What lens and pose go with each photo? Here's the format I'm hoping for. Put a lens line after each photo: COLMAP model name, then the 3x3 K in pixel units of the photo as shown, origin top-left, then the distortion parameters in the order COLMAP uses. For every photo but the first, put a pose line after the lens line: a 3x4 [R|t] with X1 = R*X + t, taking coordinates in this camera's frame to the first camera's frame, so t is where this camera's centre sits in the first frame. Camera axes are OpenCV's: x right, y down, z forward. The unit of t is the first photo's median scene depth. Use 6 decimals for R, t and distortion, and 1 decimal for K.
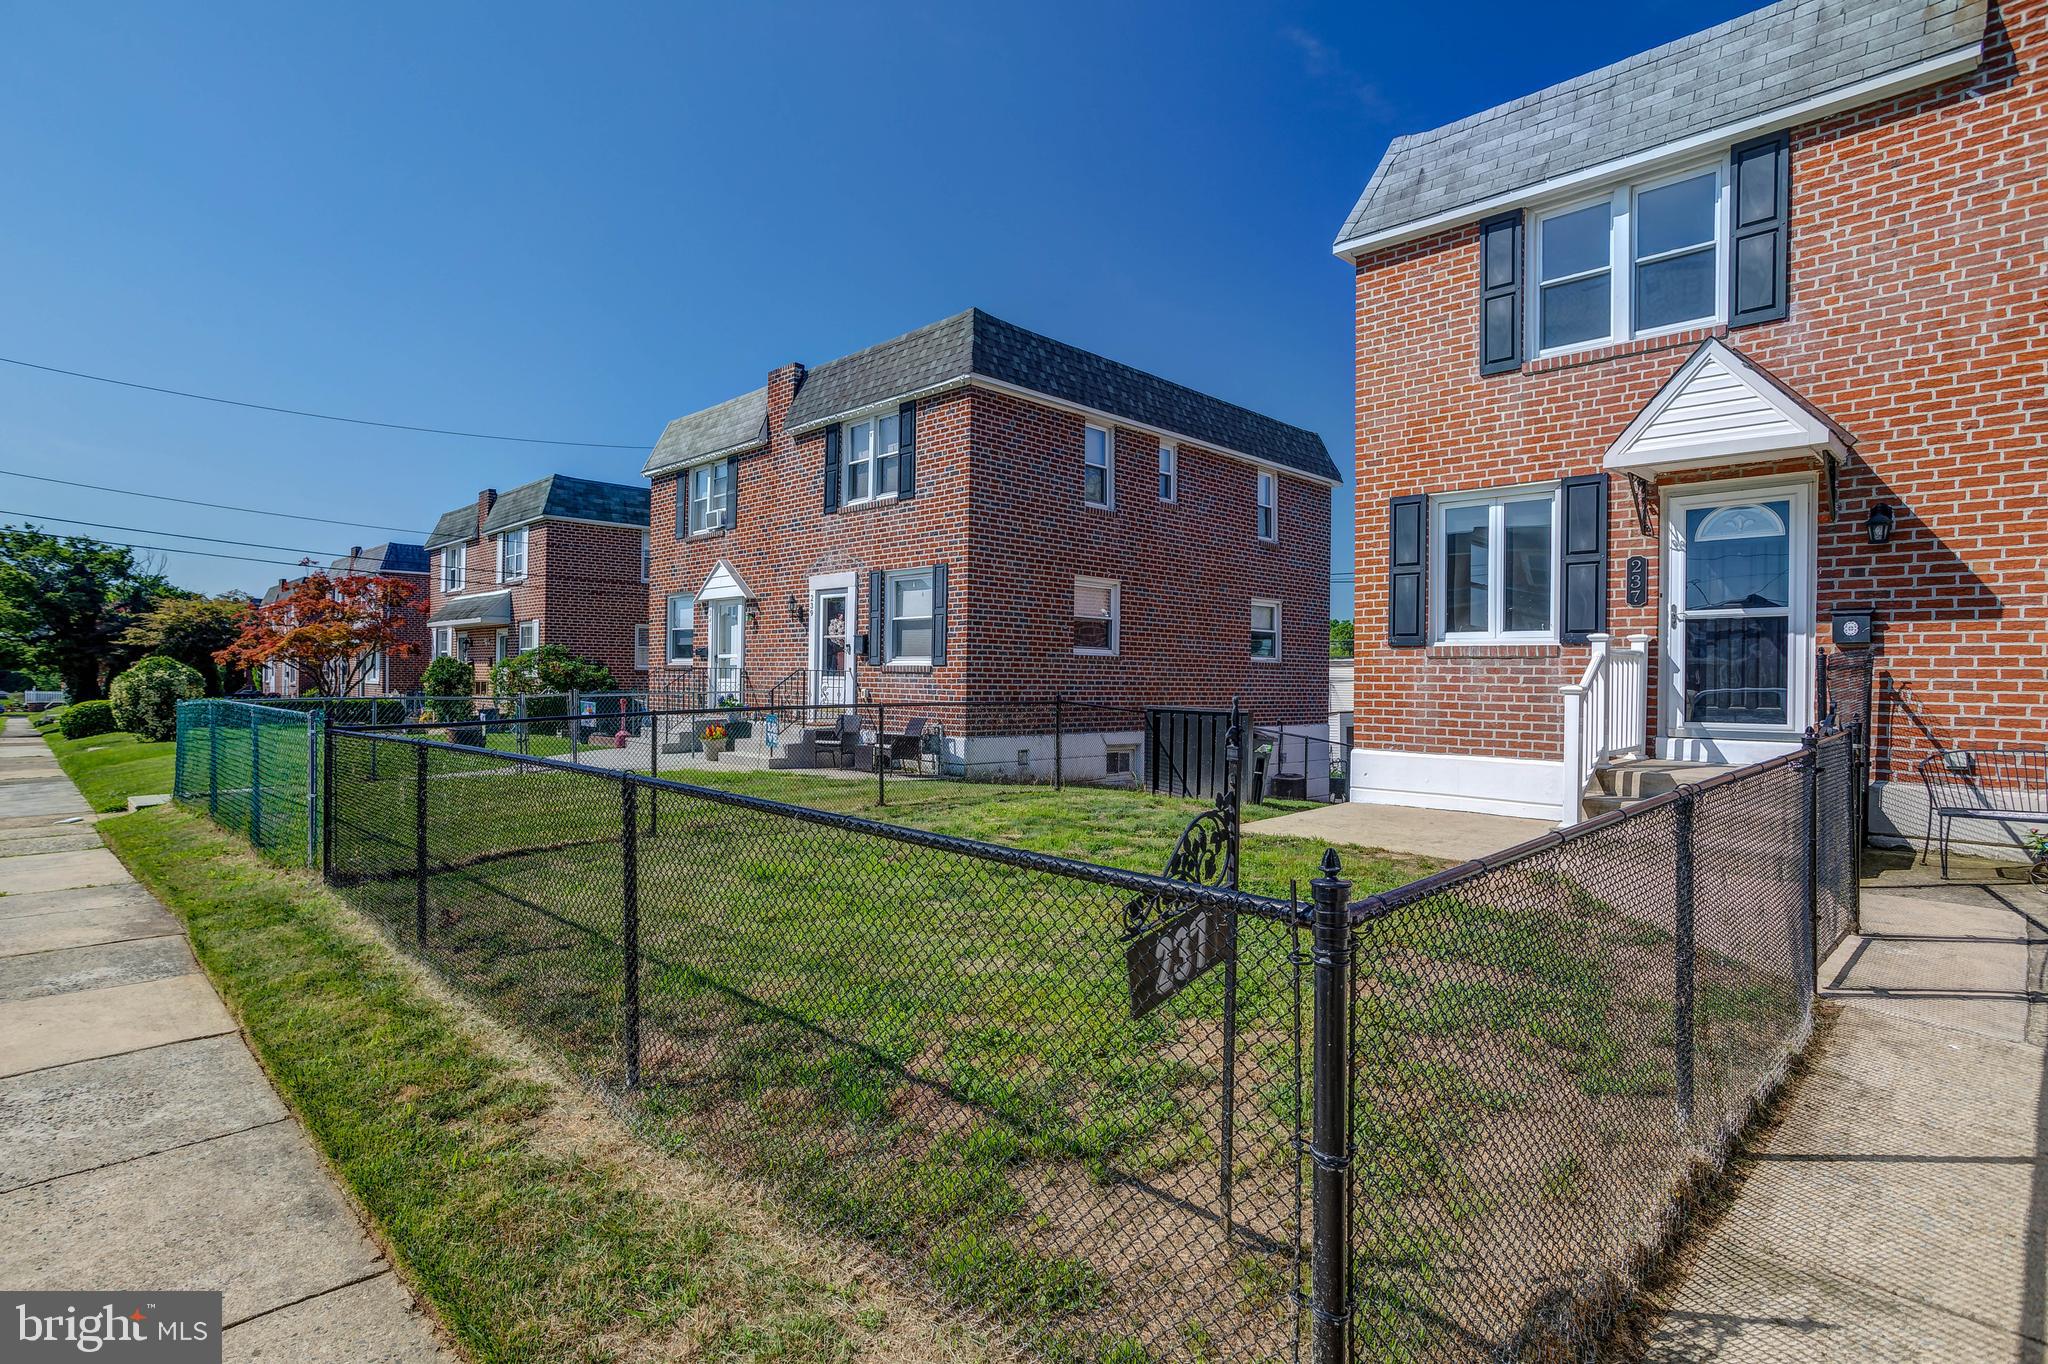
lens RADIAL K [[989.7, 0, 997.0], [0, 989.7, 677.2], [0, 0, 1]] dist [-0.043321, 0.028183]
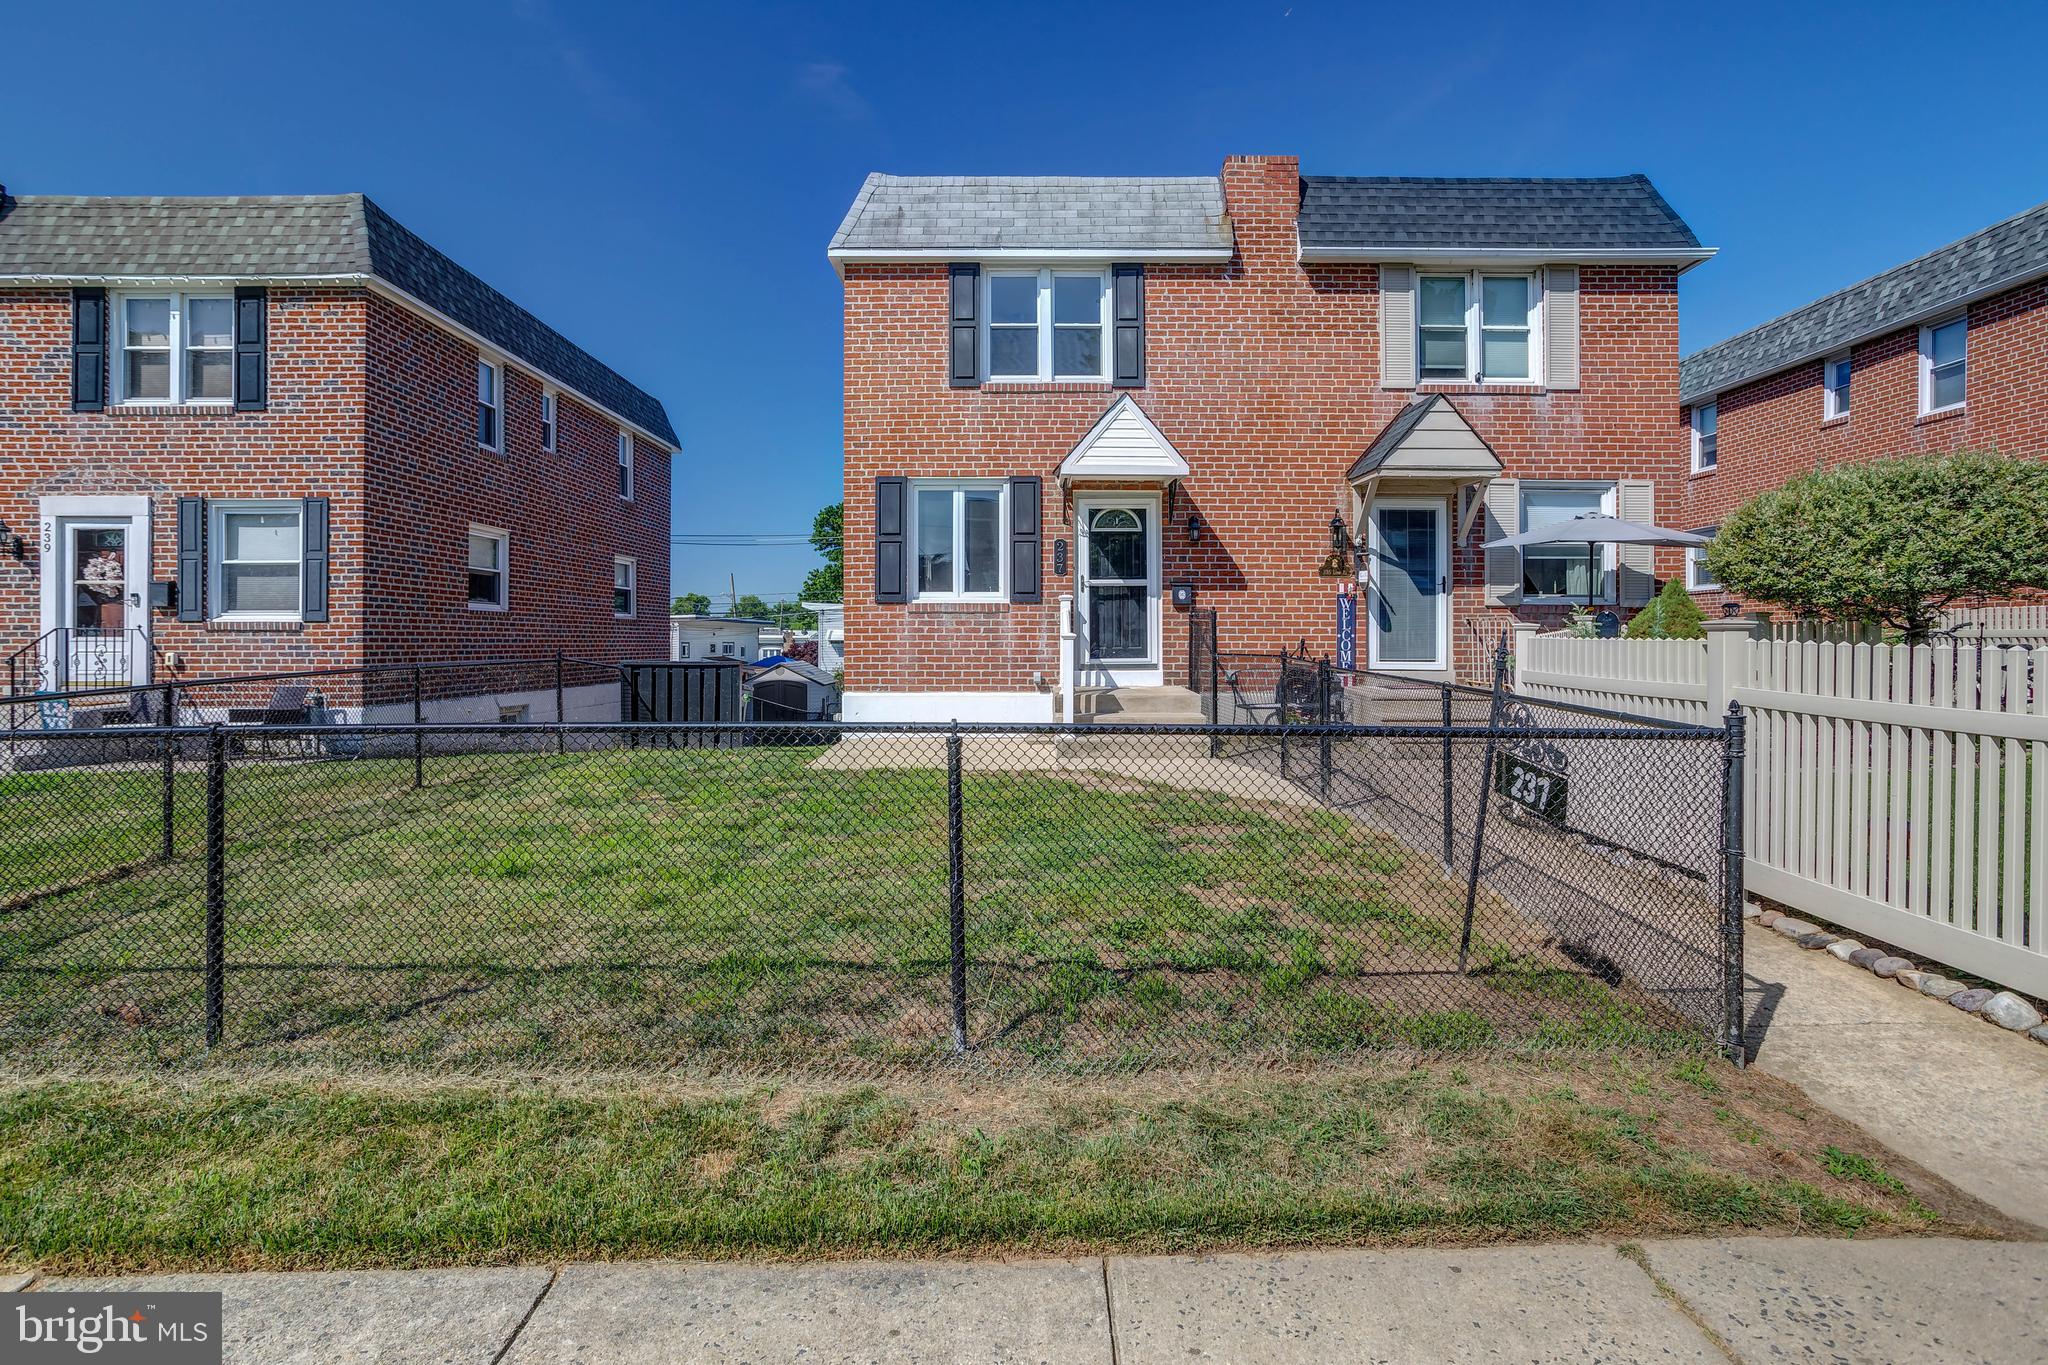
lens RADIAL K [[956.7, 0, 965.9], [0, 956.7, 634.5], [0, 0, 1]] dist [-0.067610, 0.046406]
pose [[0.718595, -0.010481, 0.695350, -0.339436], [0.011084, 0.999932, 0.003617, 0.003487], [-0.695341, 0.005109, 0.718662, 0.114870]]
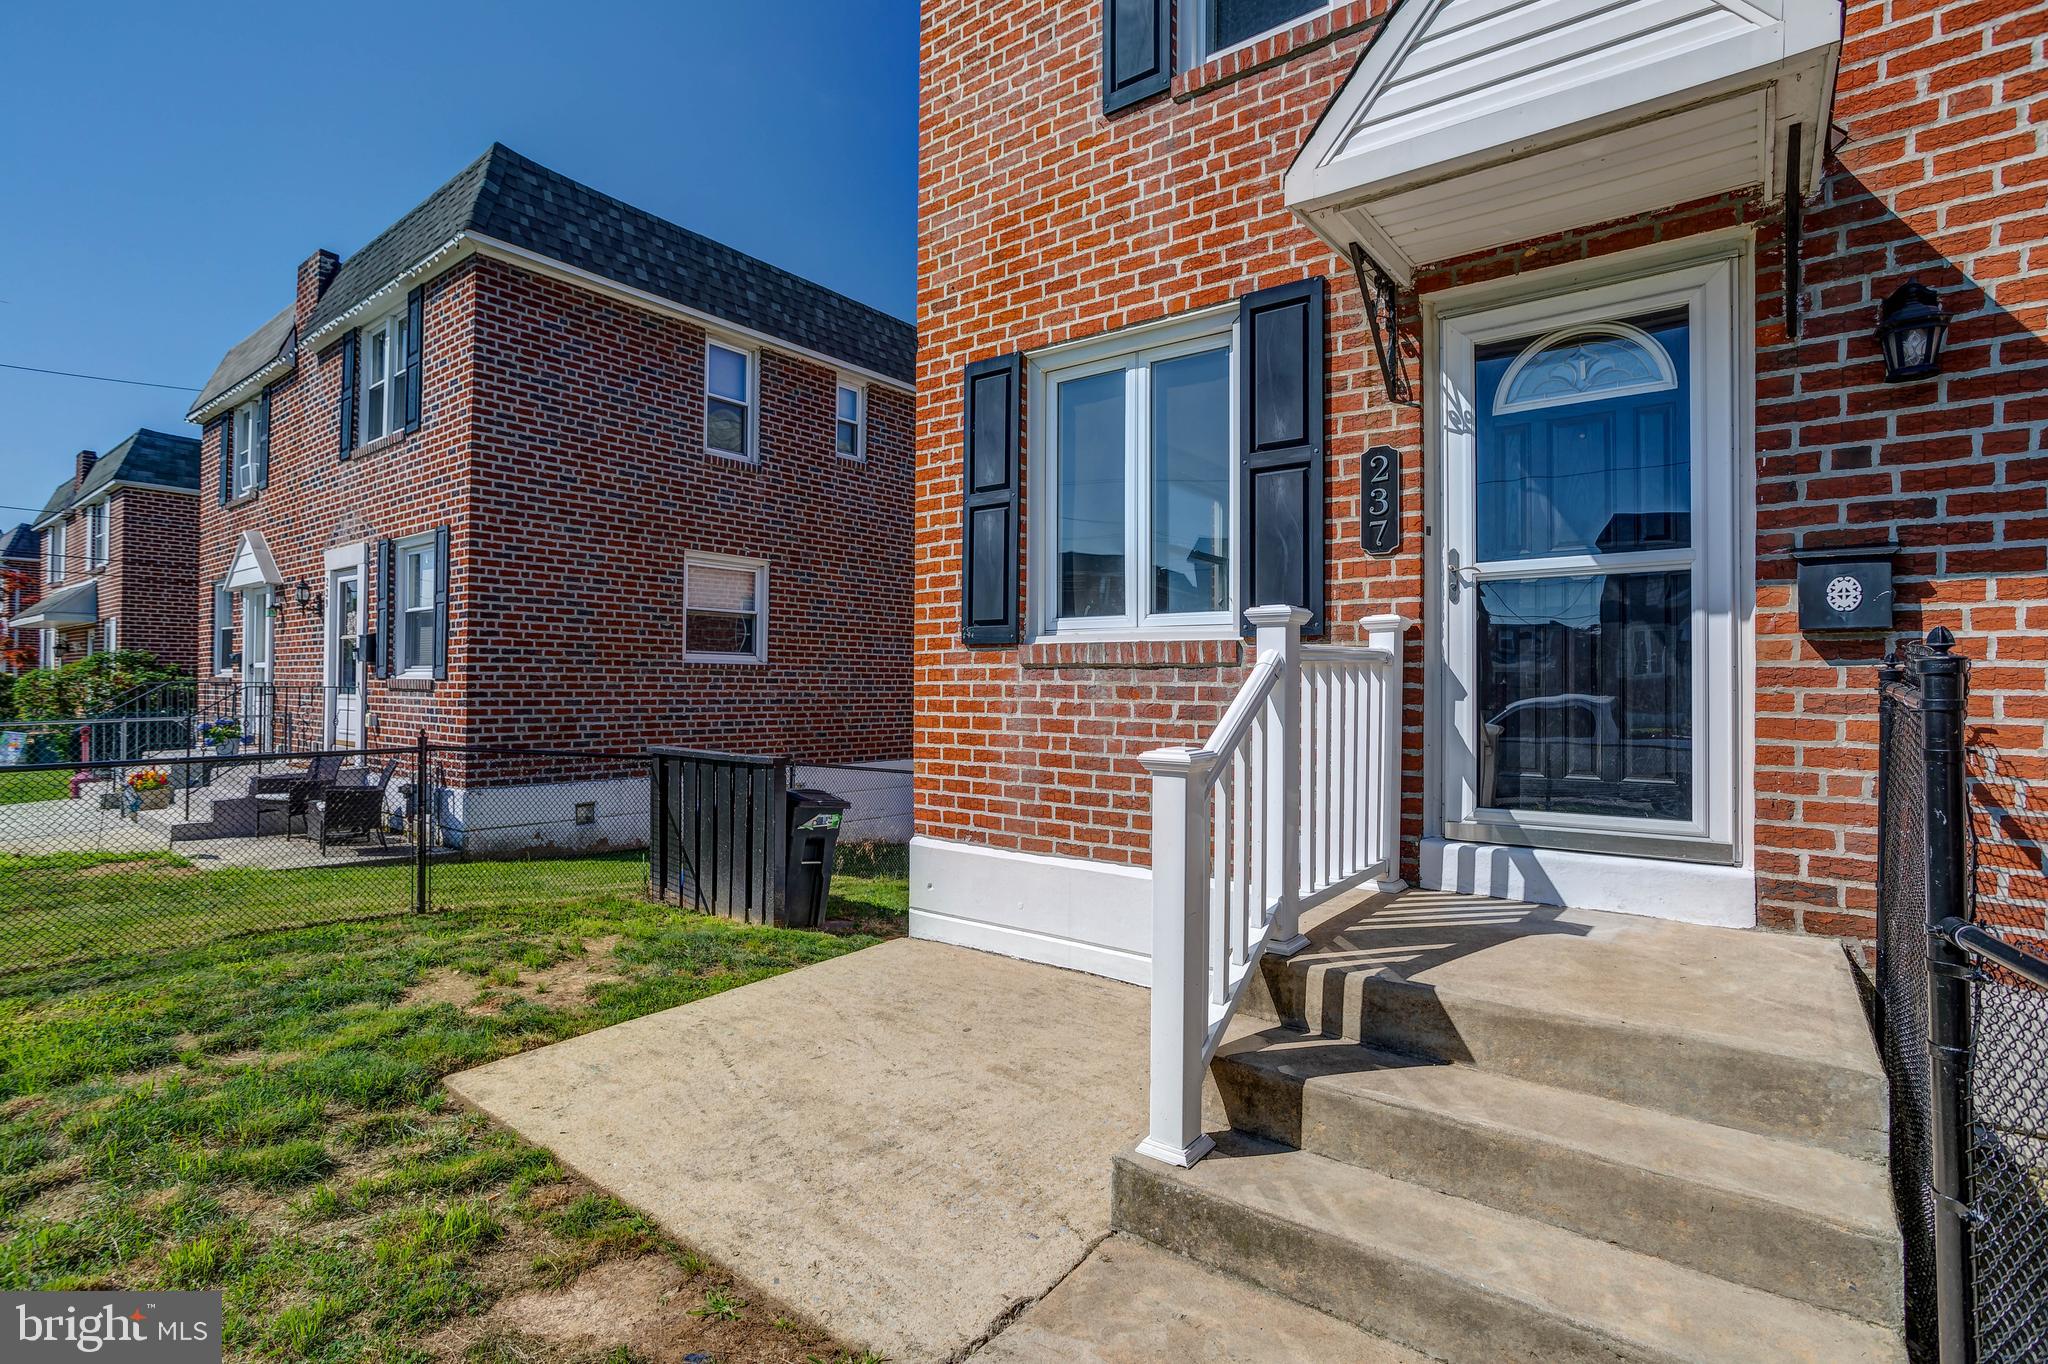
lens RADIAL K [[942.9, 0, 1029.2], [0, 942.9, 675.9], [0, 0, 1]] dist [-0.051582, 0.027082]
pose [[0.988295, -0.002799, 0.152529, 0.381710], [0.004196, 0.999952, -0.008834, -0.011044], [-0.152497, 0.009371, 0.988259, 0.530958]]
